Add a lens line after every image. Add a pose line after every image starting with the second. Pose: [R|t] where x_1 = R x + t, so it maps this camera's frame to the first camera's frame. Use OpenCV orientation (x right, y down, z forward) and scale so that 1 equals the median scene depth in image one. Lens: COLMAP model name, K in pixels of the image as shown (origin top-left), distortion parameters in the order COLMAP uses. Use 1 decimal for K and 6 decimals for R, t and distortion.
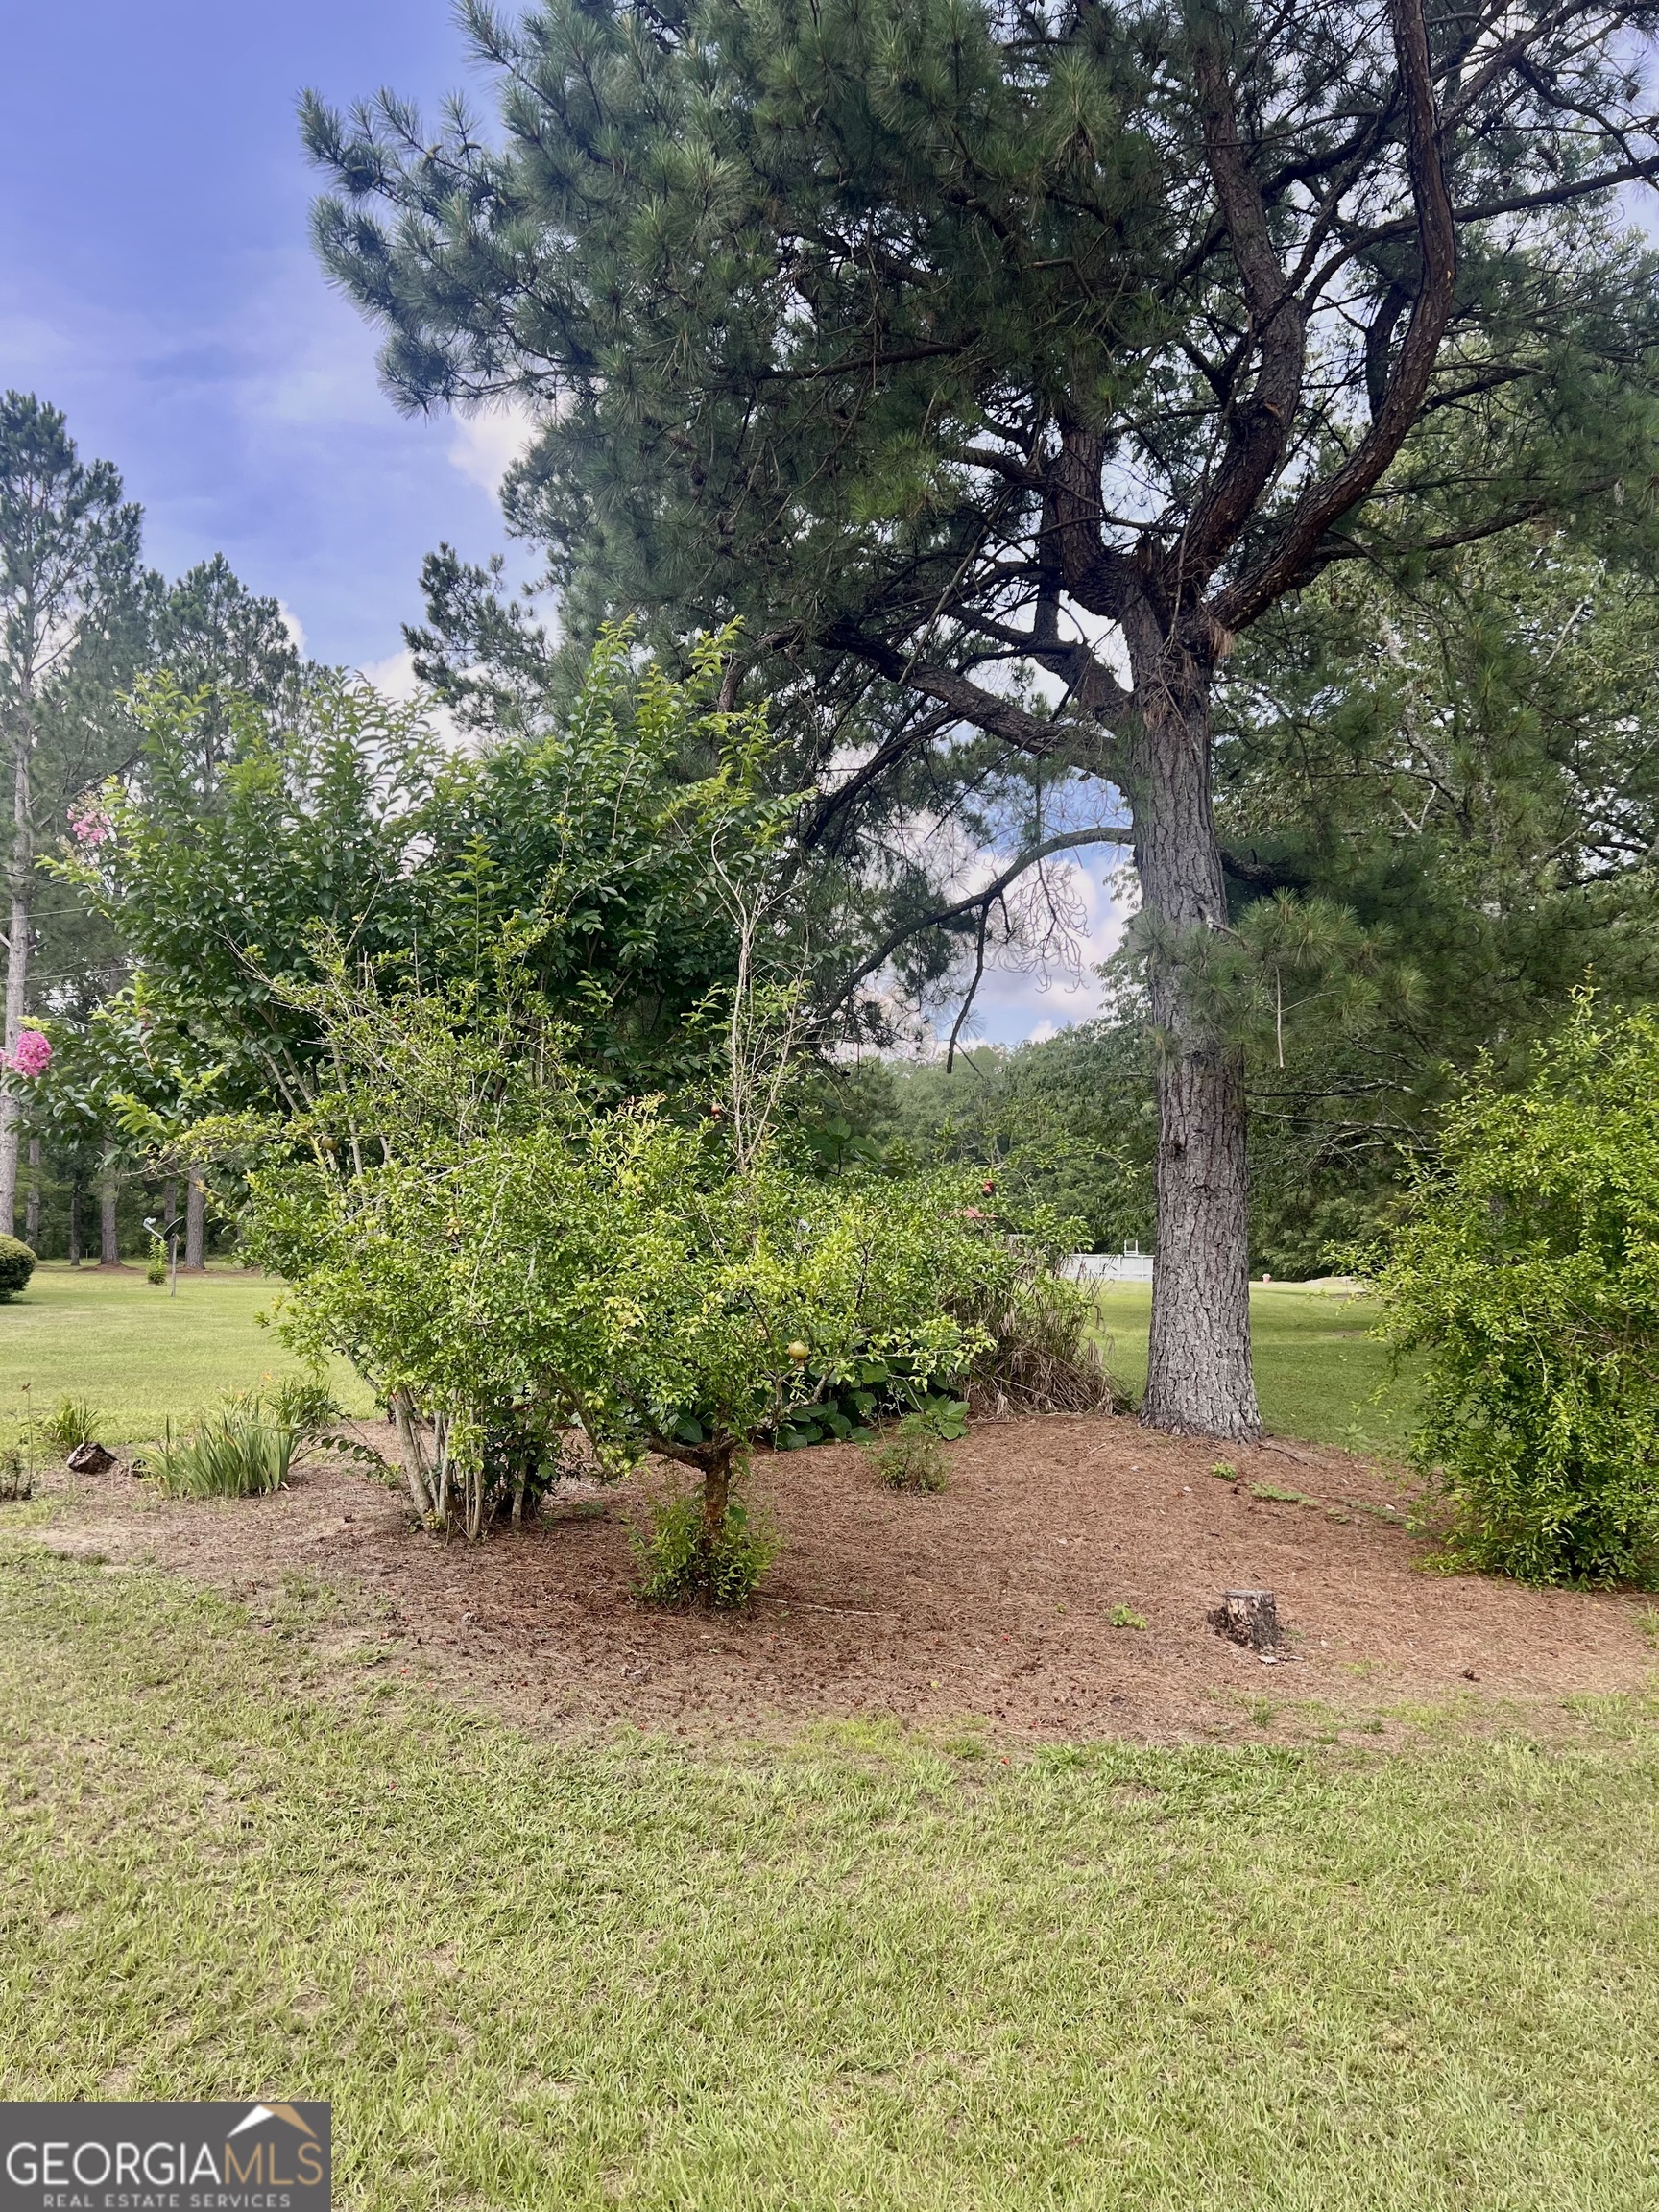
lens RADIAL K [[1668.5, 0, 825.3], [0, 1668.5, 1109.8], [0, 0, 1]] dist [0.112936, -0.109101]
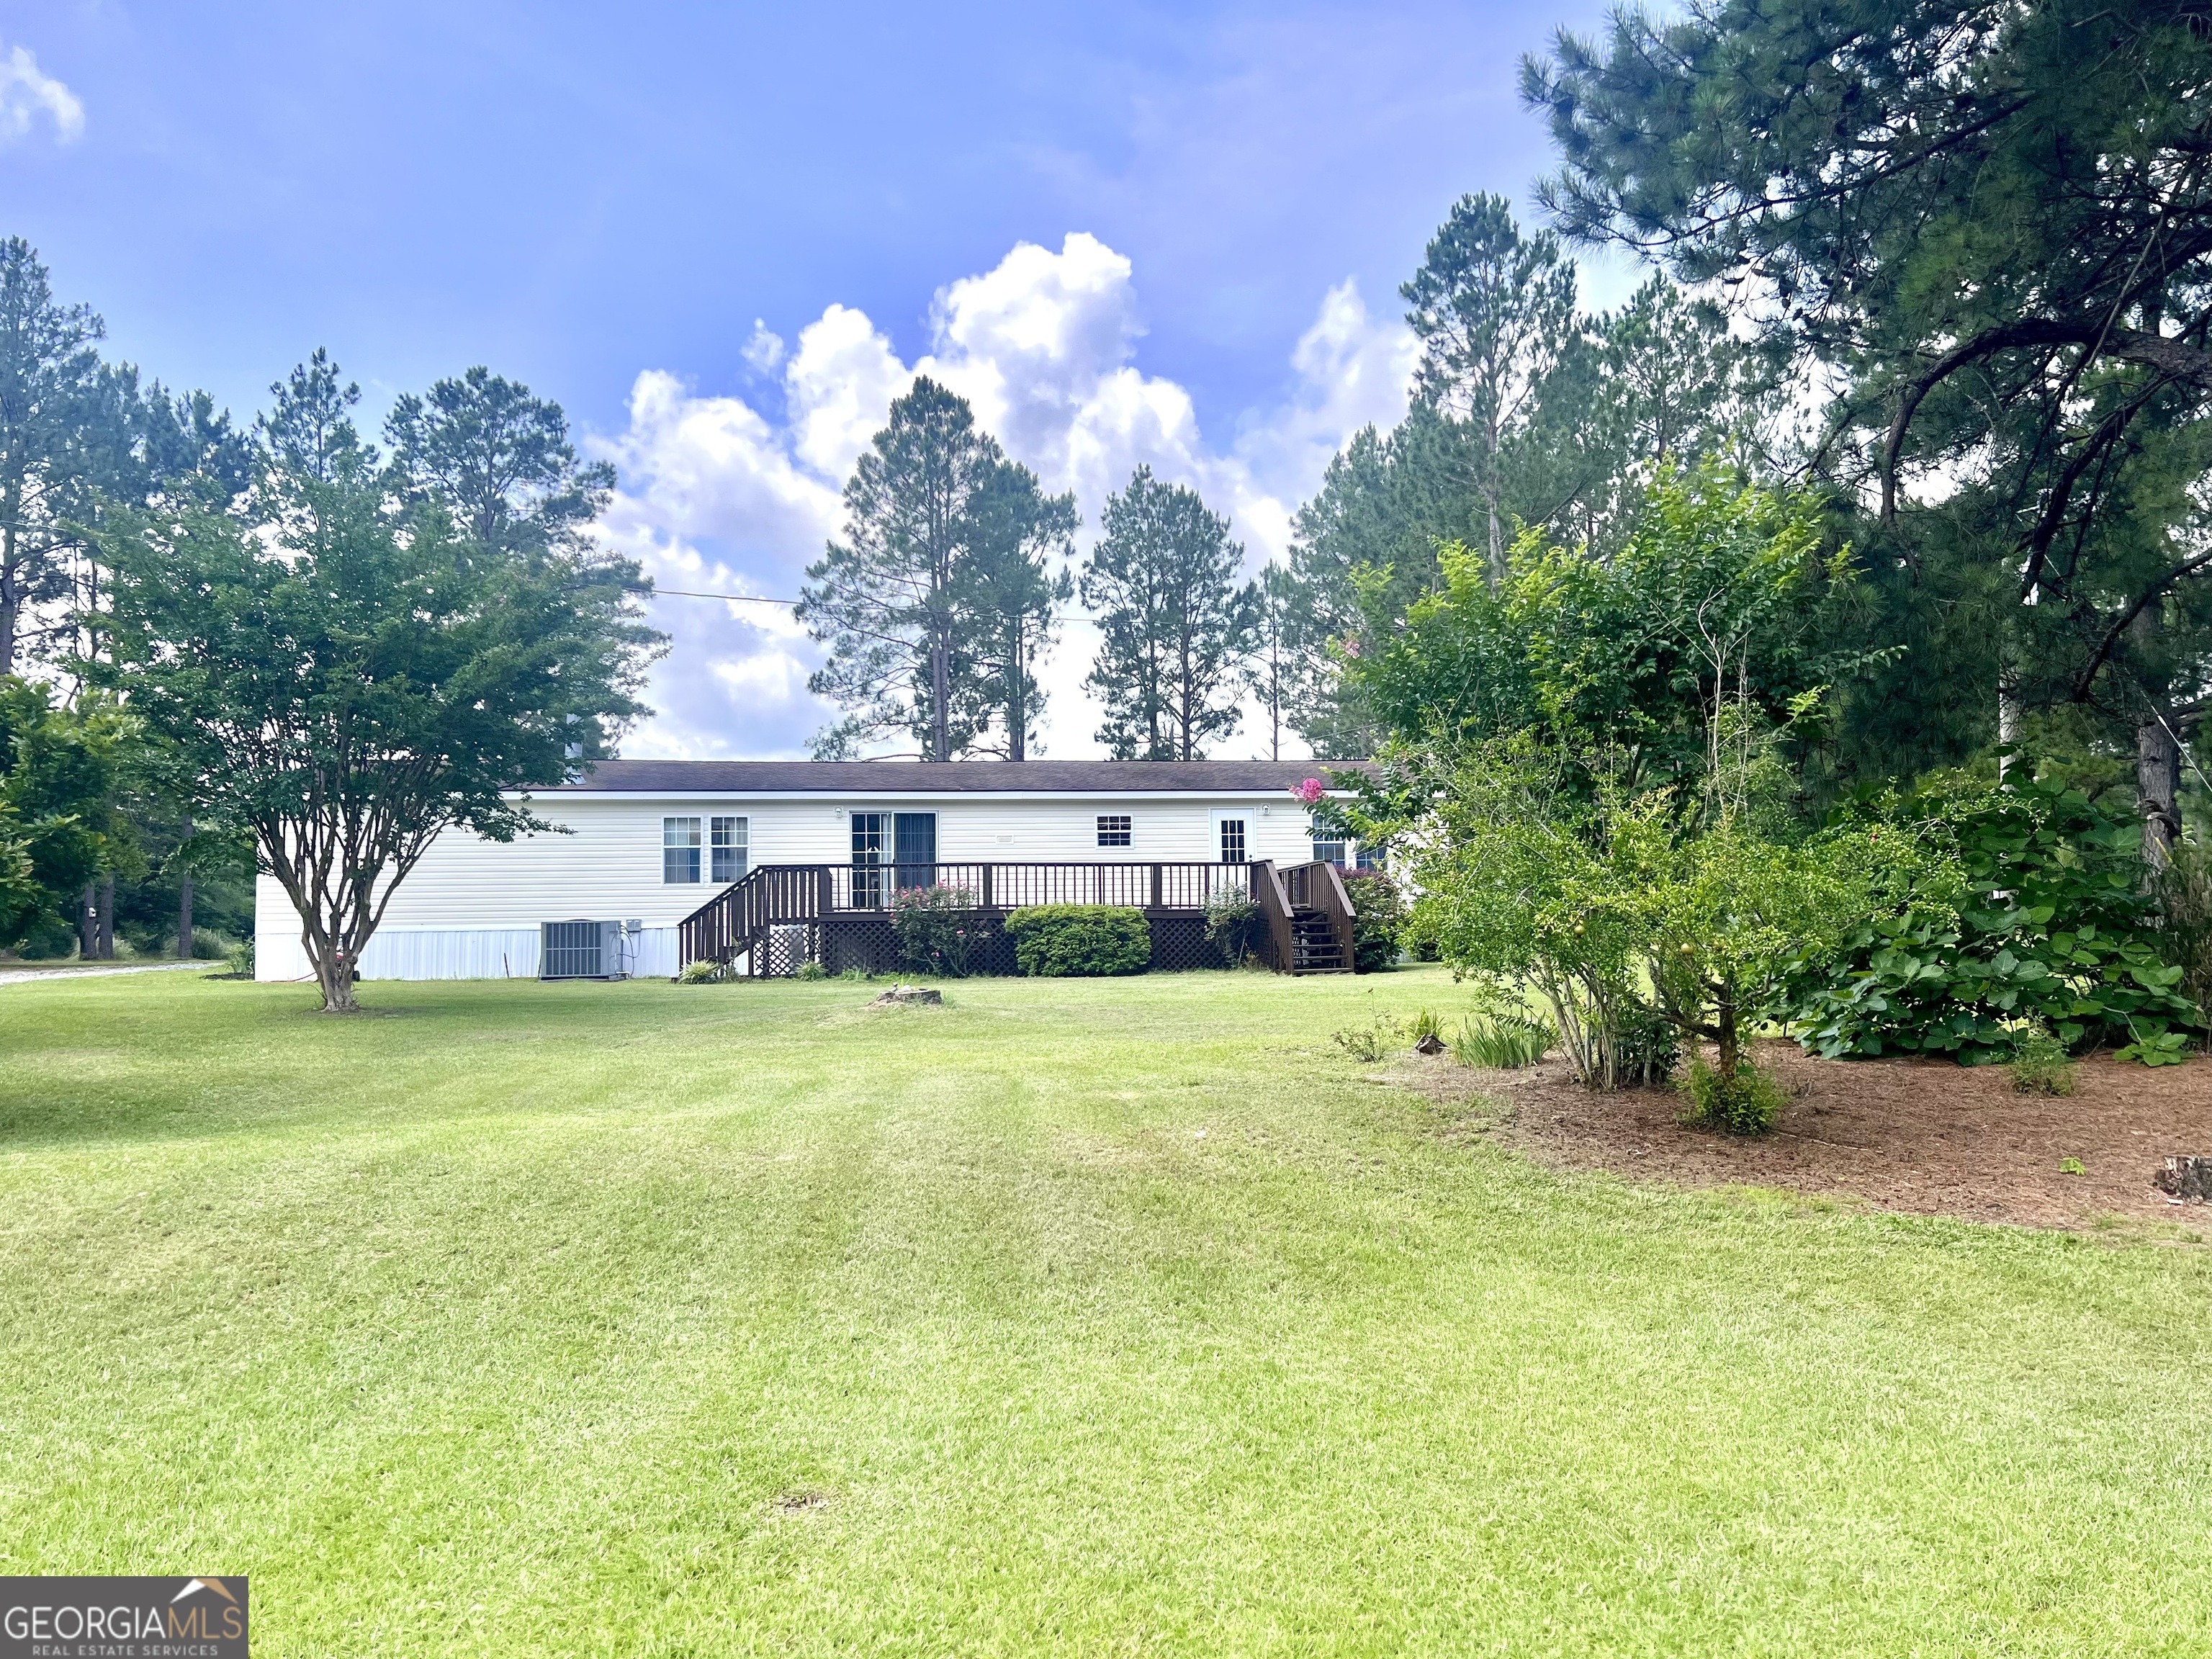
lens RADIAL K [[1650.7, 0, 1099.4], [0, 1650.7, 843.4], [0, 0, 1]] dist [0.148313, -0.331670]
pose [[0.755171, -0.049112, -0.653686, 0.066599], [0.071968, 0.997373, 0.008206, -0.001105], [0.651566, -0.053242, 0.756722, -0.061456]]
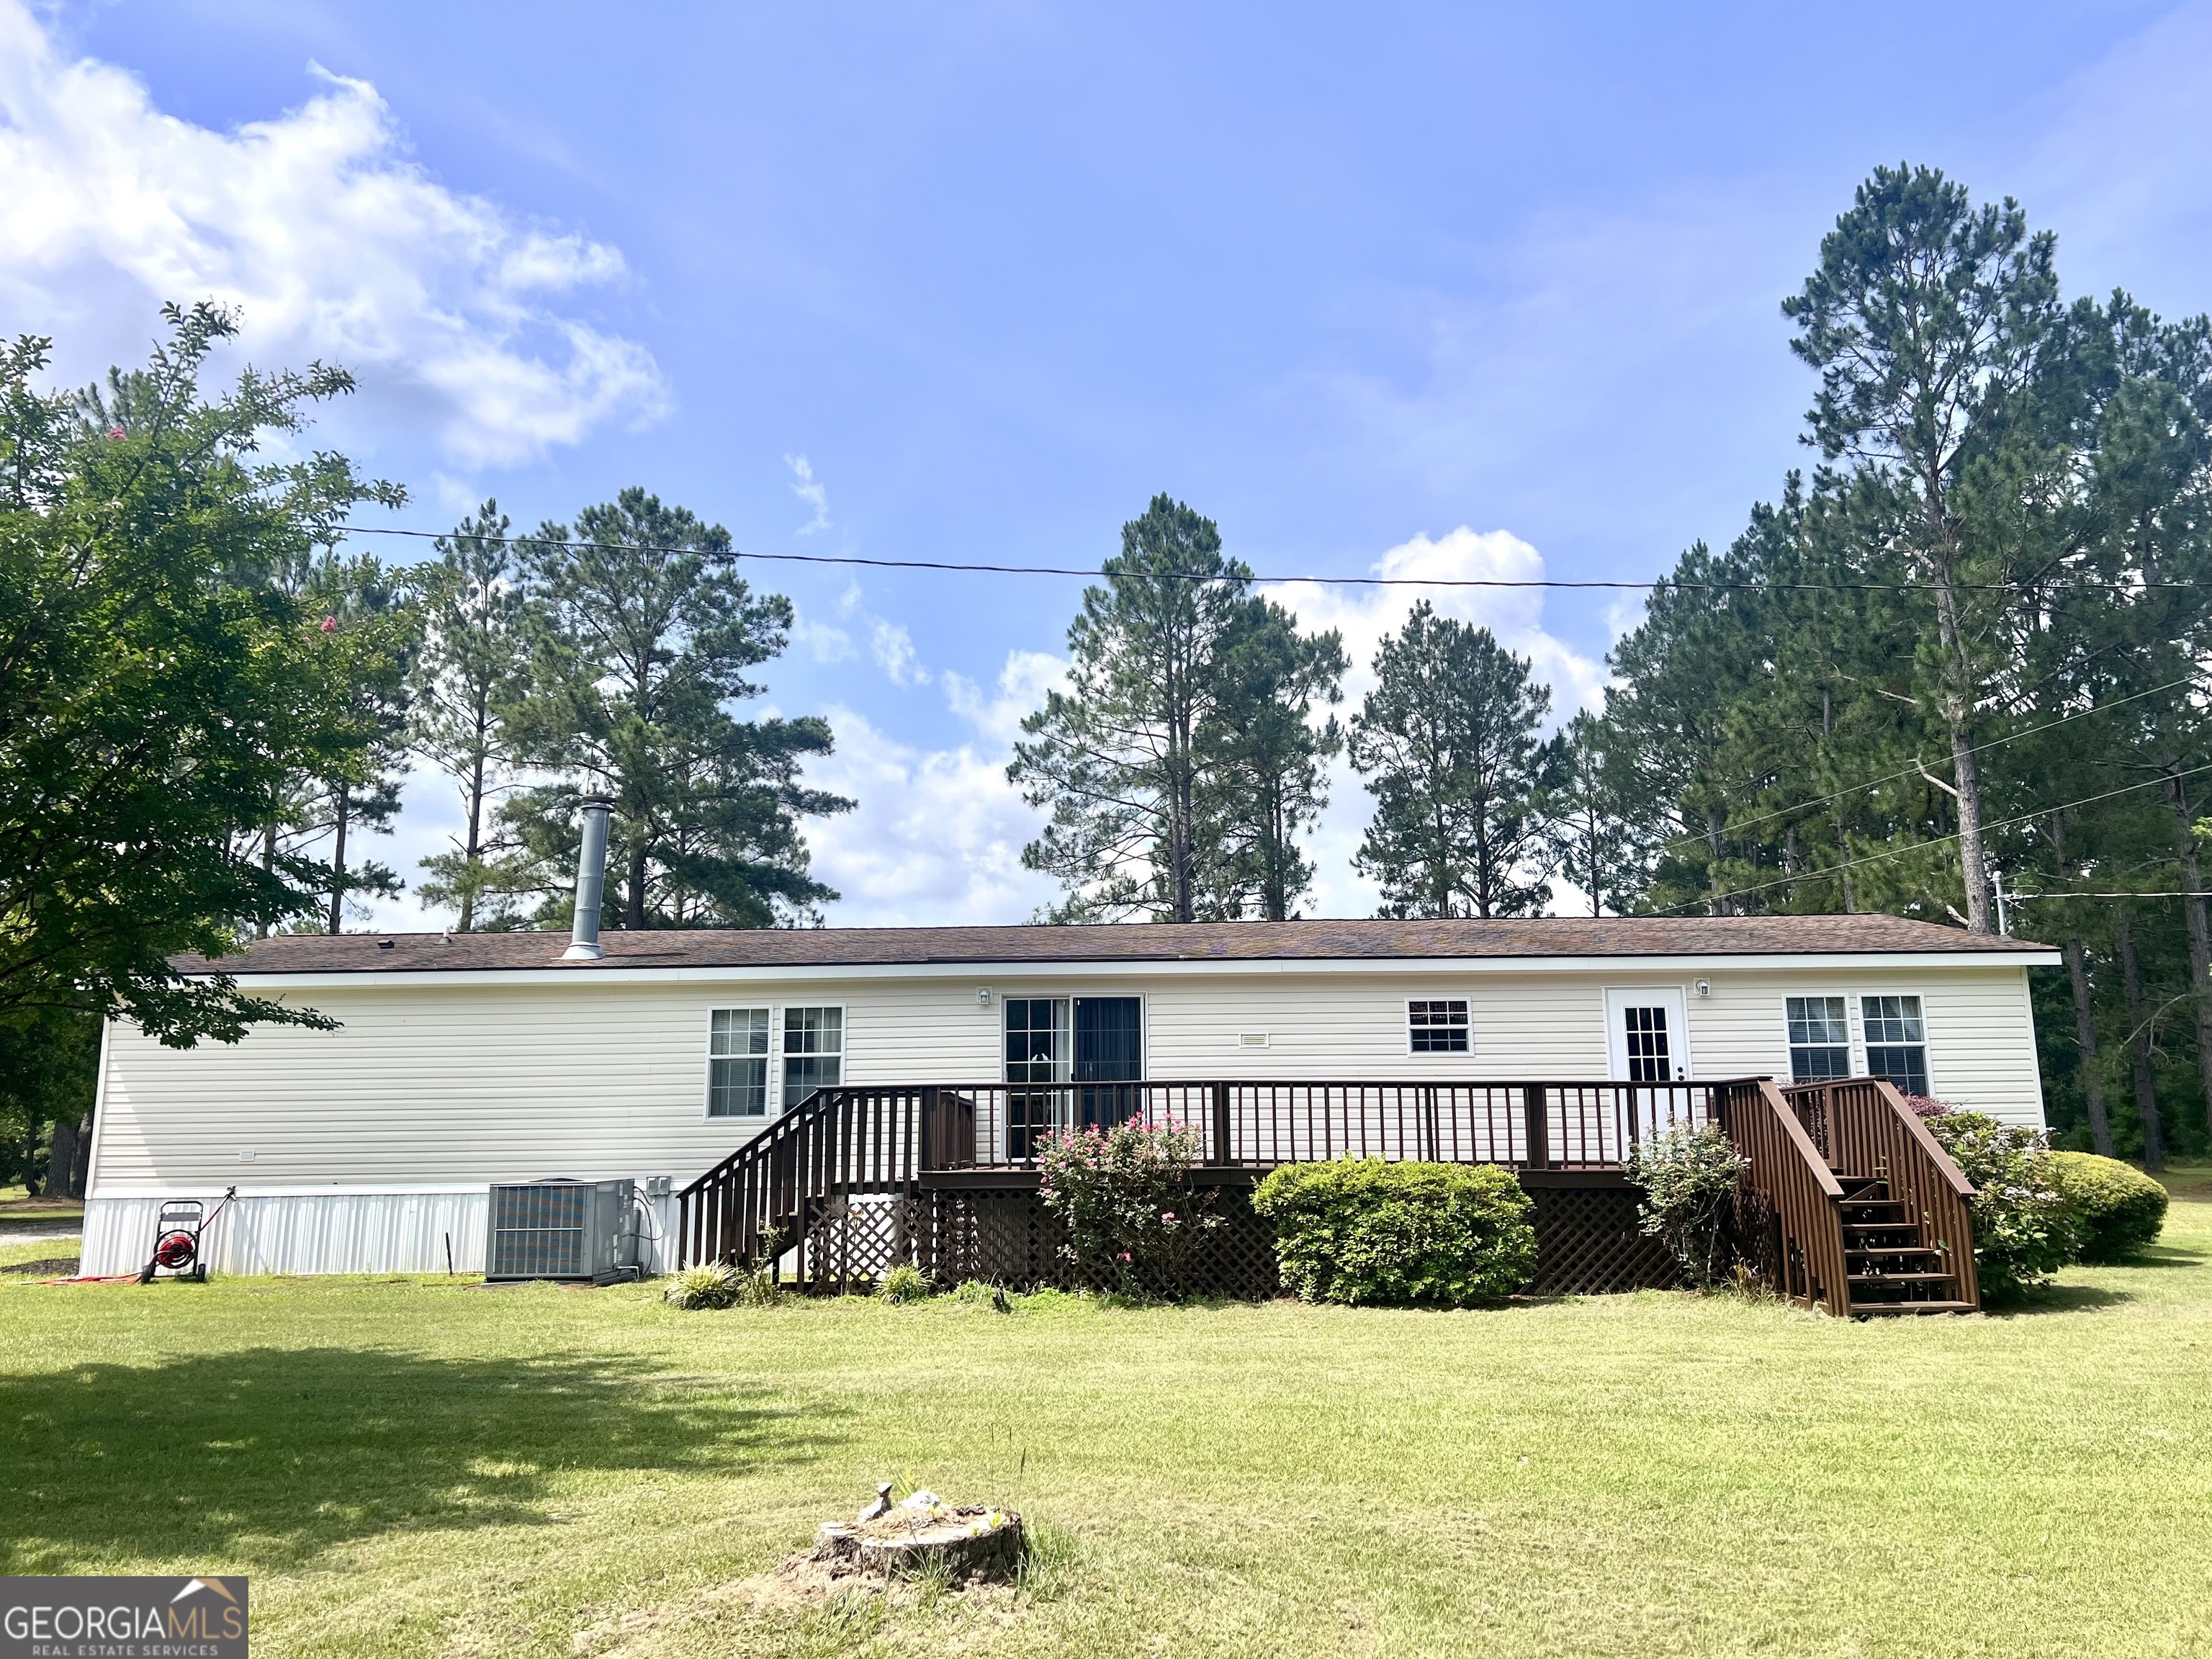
lens RADIAL K [[1668.5, 0, 1118.5], [0, 1668.5, 826.9], [0, 0, 1]] dist [0.112936, -0.109101]
pose [[0.652172, -0.153373, -0.742394, -0.163260], [0.076661, 0.987642, -0.136695, 0.002615], [0.754185, 0.032236, 0.655870, 0.181589]]
